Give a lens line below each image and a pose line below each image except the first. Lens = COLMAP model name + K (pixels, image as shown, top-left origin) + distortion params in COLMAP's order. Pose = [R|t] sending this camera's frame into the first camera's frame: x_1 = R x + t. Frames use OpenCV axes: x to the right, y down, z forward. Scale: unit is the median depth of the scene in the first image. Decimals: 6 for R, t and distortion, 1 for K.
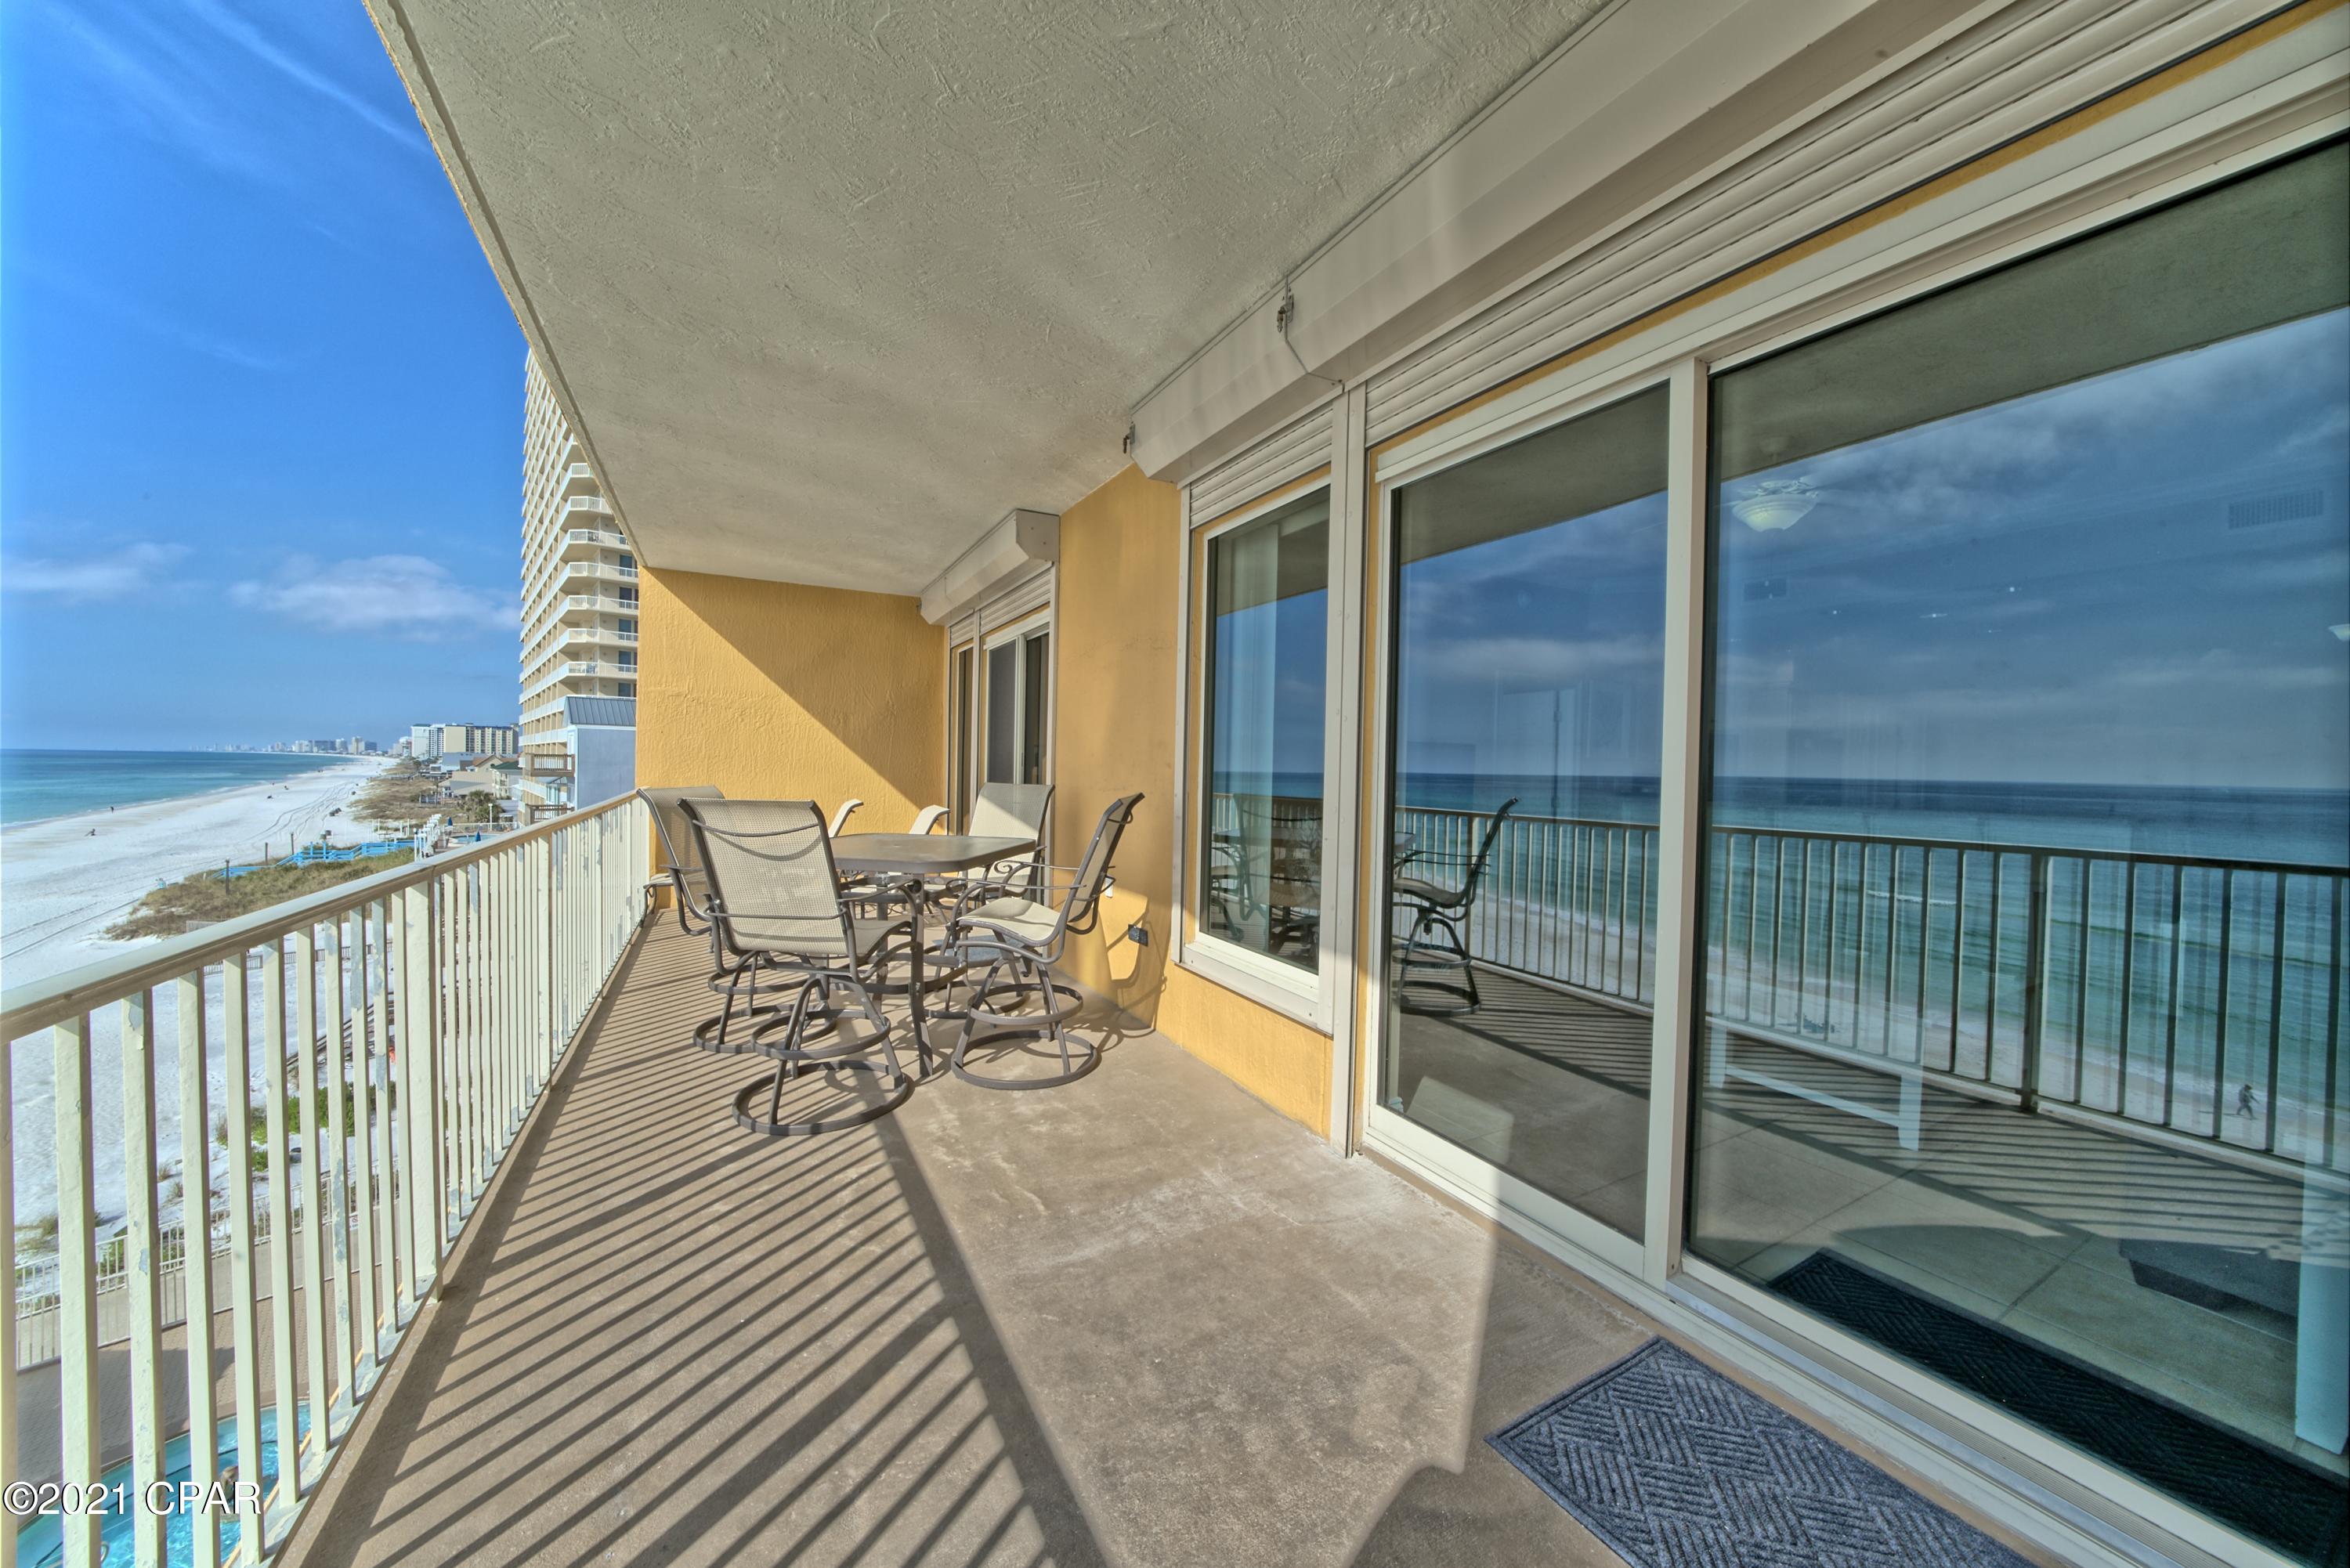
lens RADIAL K [[812.9, 0, 1154.1], [0, 812.9, 790.1], [0, 0, 1]] dist [-0.018216, 0.000184]
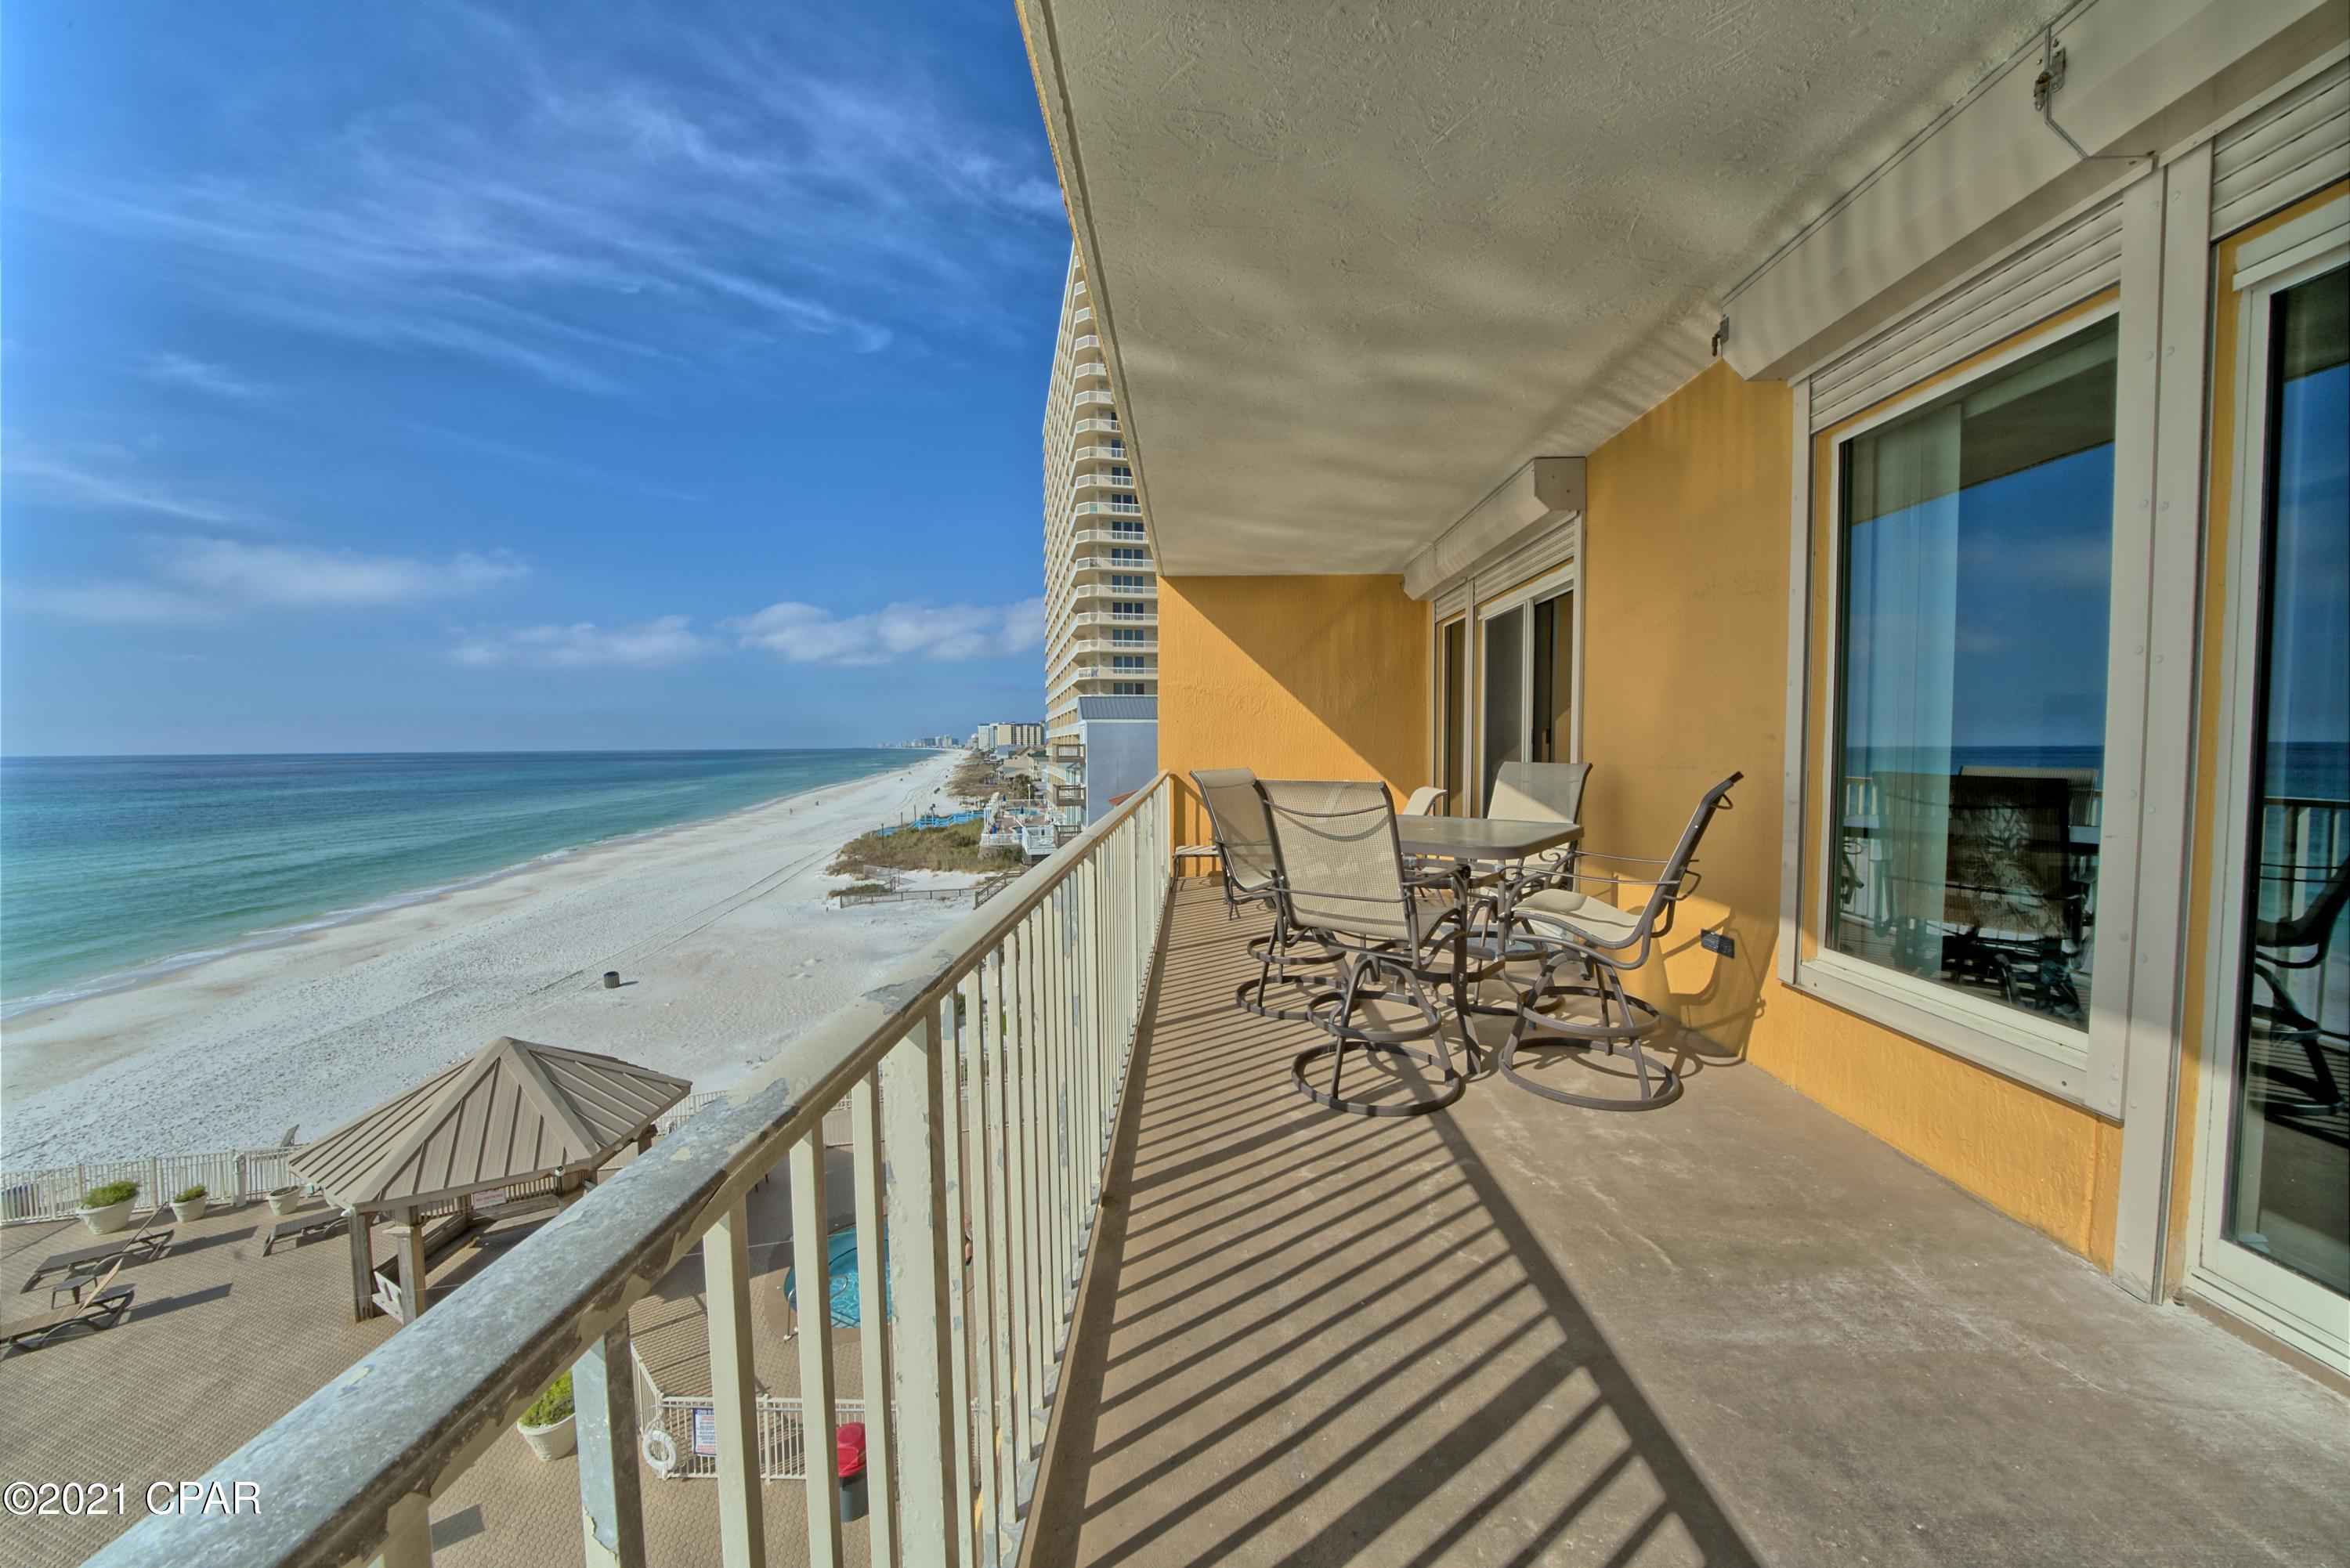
lens RADIAL K [[805.5, 0, 1158.5], [0, 805.5, 796.2], [0, 0, 1]] dist [-0.030532, 0.004896]
pose [[0.864037, 0.009117, -0.503346, -0.128578], [0.006237, 0.999565, 0.028812, 0.001243], [0.503390, -0.028034, 0.863605, 0.019928]]
